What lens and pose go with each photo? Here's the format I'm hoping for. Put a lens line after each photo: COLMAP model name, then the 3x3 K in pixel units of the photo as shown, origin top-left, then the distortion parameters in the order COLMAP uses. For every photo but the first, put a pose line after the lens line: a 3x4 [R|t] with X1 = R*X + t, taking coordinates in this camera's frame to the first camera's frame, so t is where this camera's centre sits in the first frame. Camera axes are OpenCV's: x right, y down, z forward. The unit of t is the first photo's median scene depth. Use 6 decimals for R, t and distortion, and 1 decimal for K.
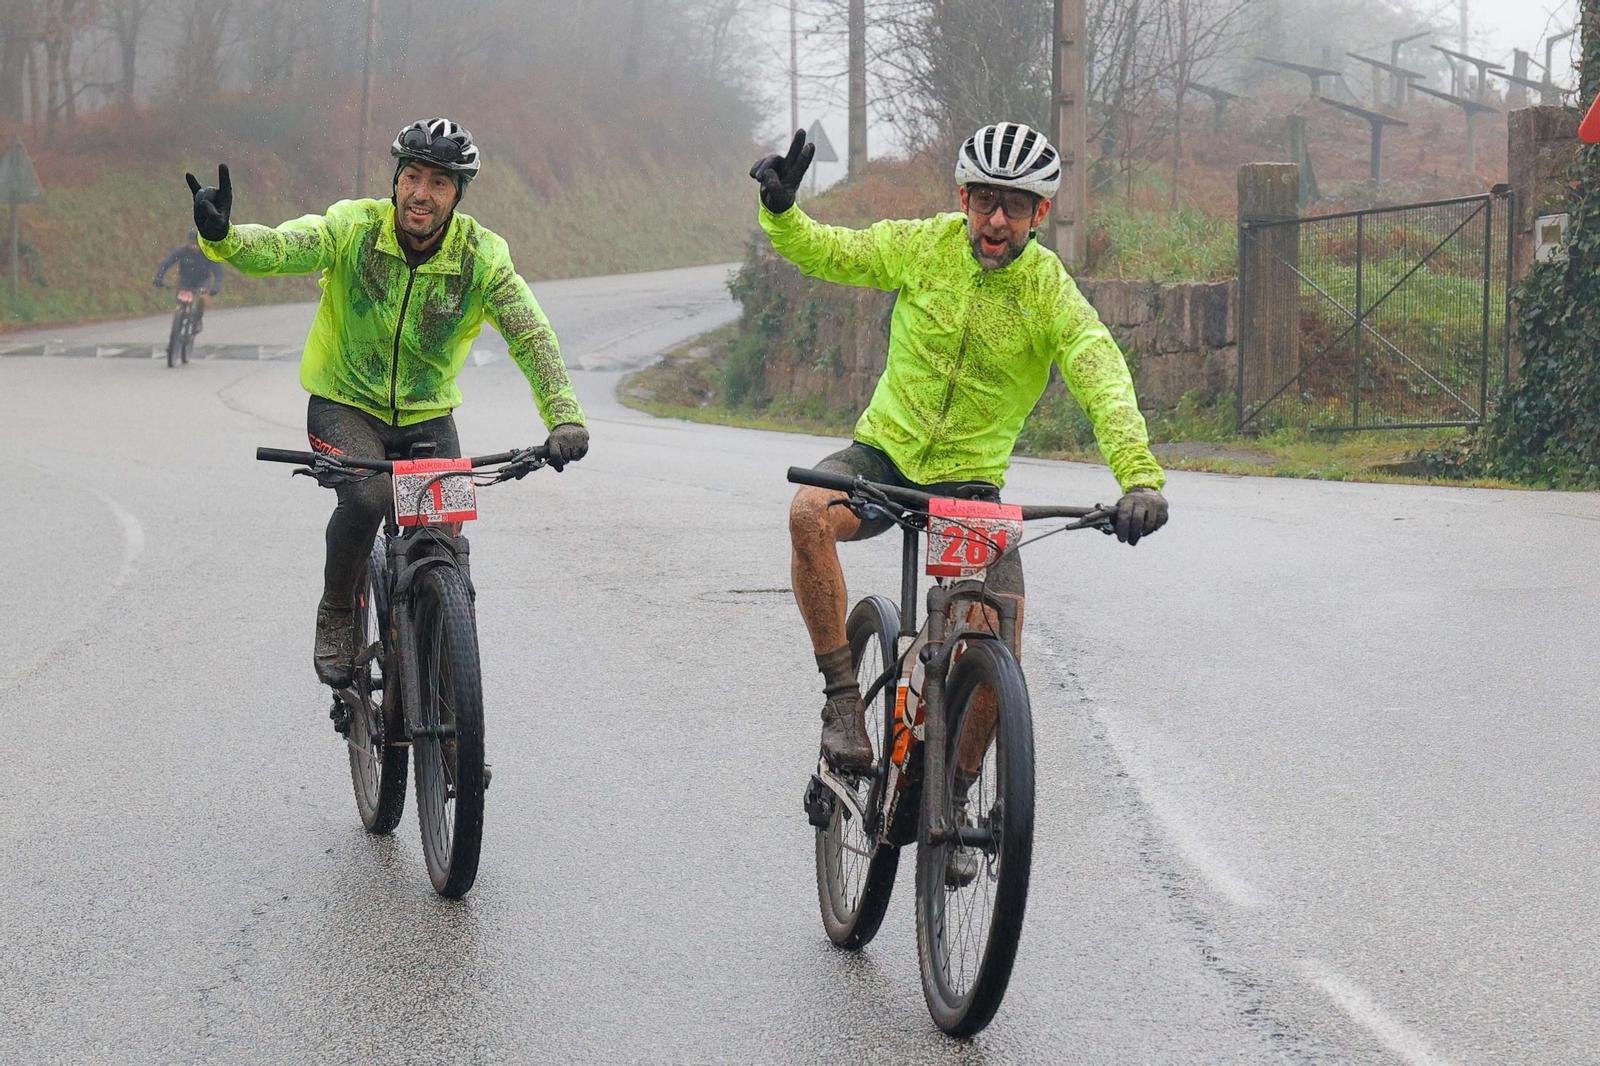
lens RADIAL K [[3297.4, 0, 800.0], [0, 3297.4, 533.0], [0, 0, 1]] dist [-0.100846, 0.239056]
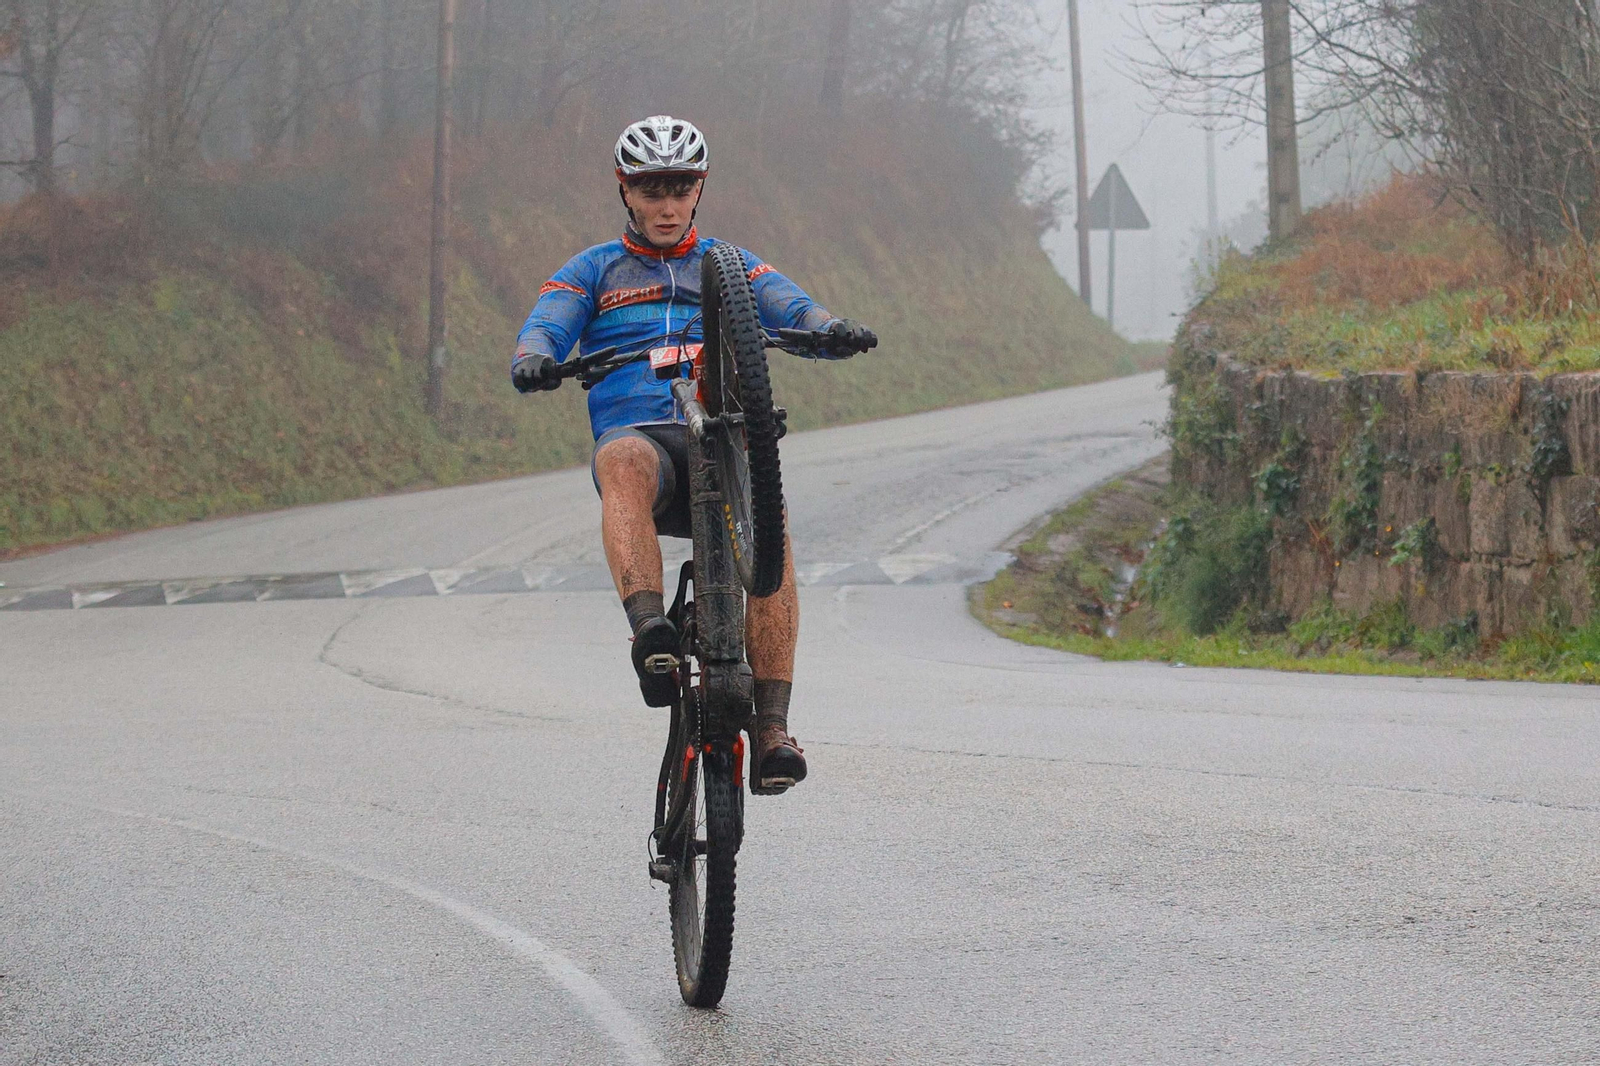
lens RADIAL K [[4859.4, 0, 800.0], [0, 4859.4, 533.0], [0, 0, 1]] dist [-0.072734, -1.174292]
pose [[0.998276, -0.056848, -0.014589, -0.058713], [0.055947, 0.996856, -0.056100, -0.008776], [0.017733, 0.055187, 0.998319, 0.104812]]
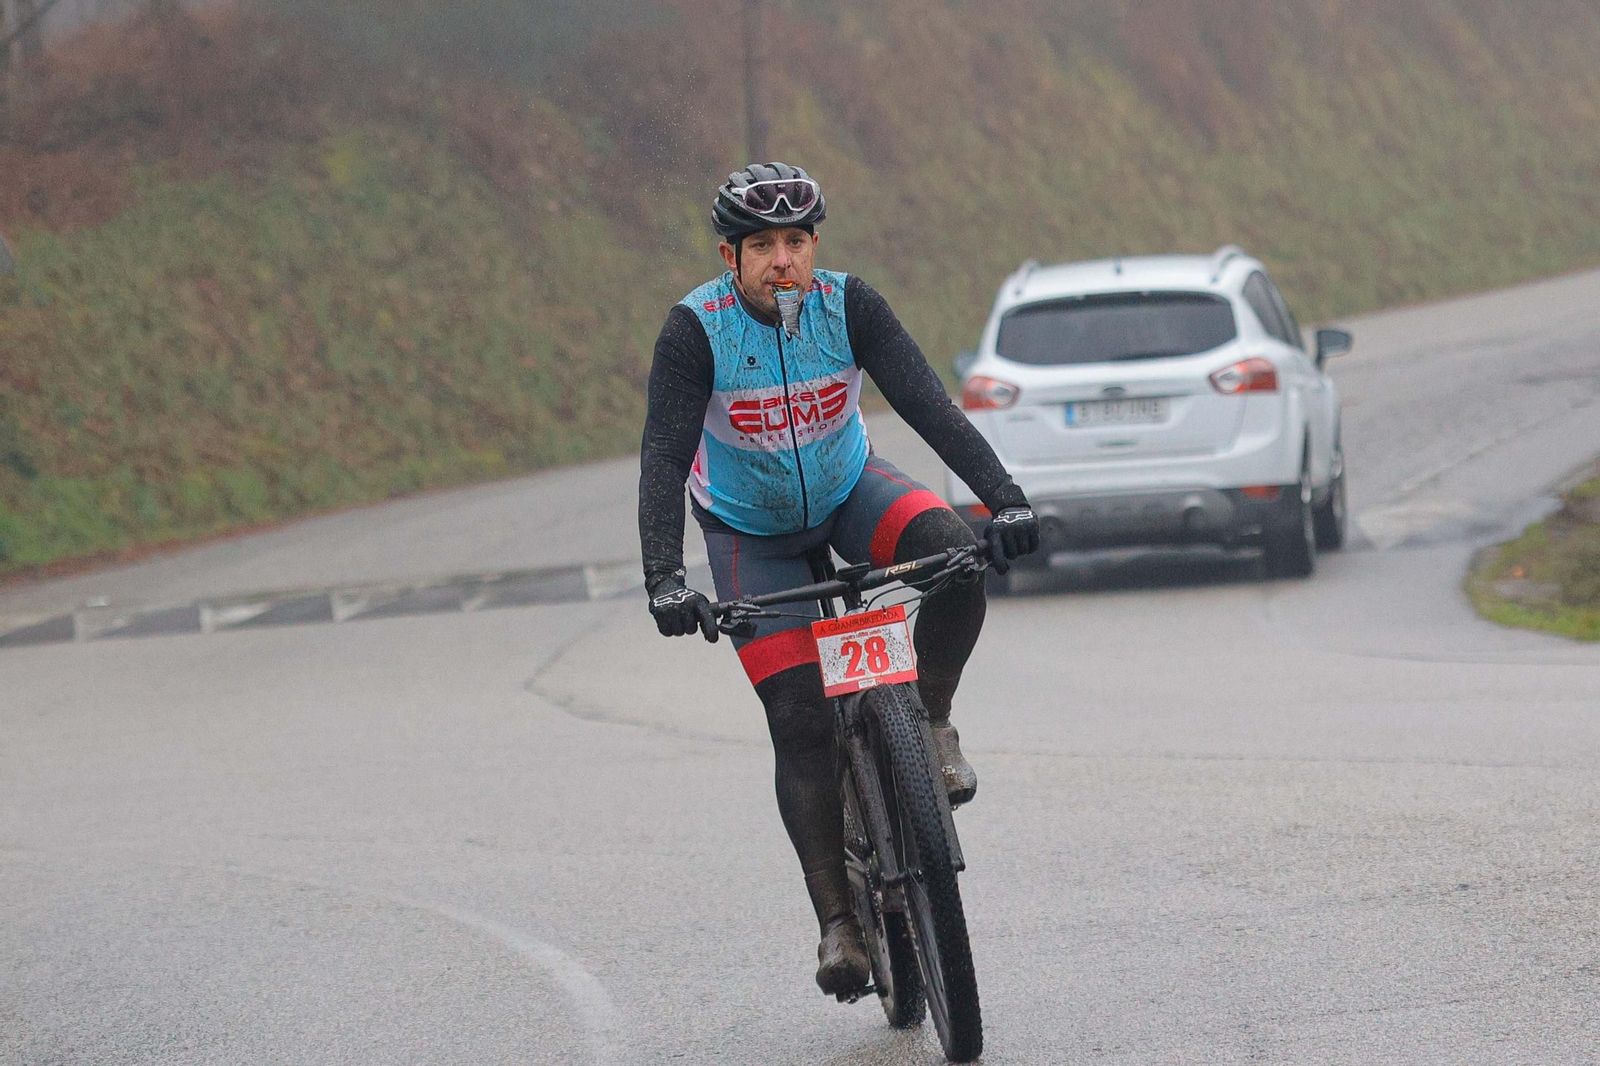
lens RADIAL K [[8876.8, 0, 1101.2], [0, 8876.8, 534.4], [0, 0, 1]] dist [0.082095, -9.509764]
pose [[0.992057, -0.097062, -0.080009, -0.009050], [0.092904, 0.994201, -0.054159, 0.004746], [0.084802, 0.046296, 0.995322, -0.090579]]
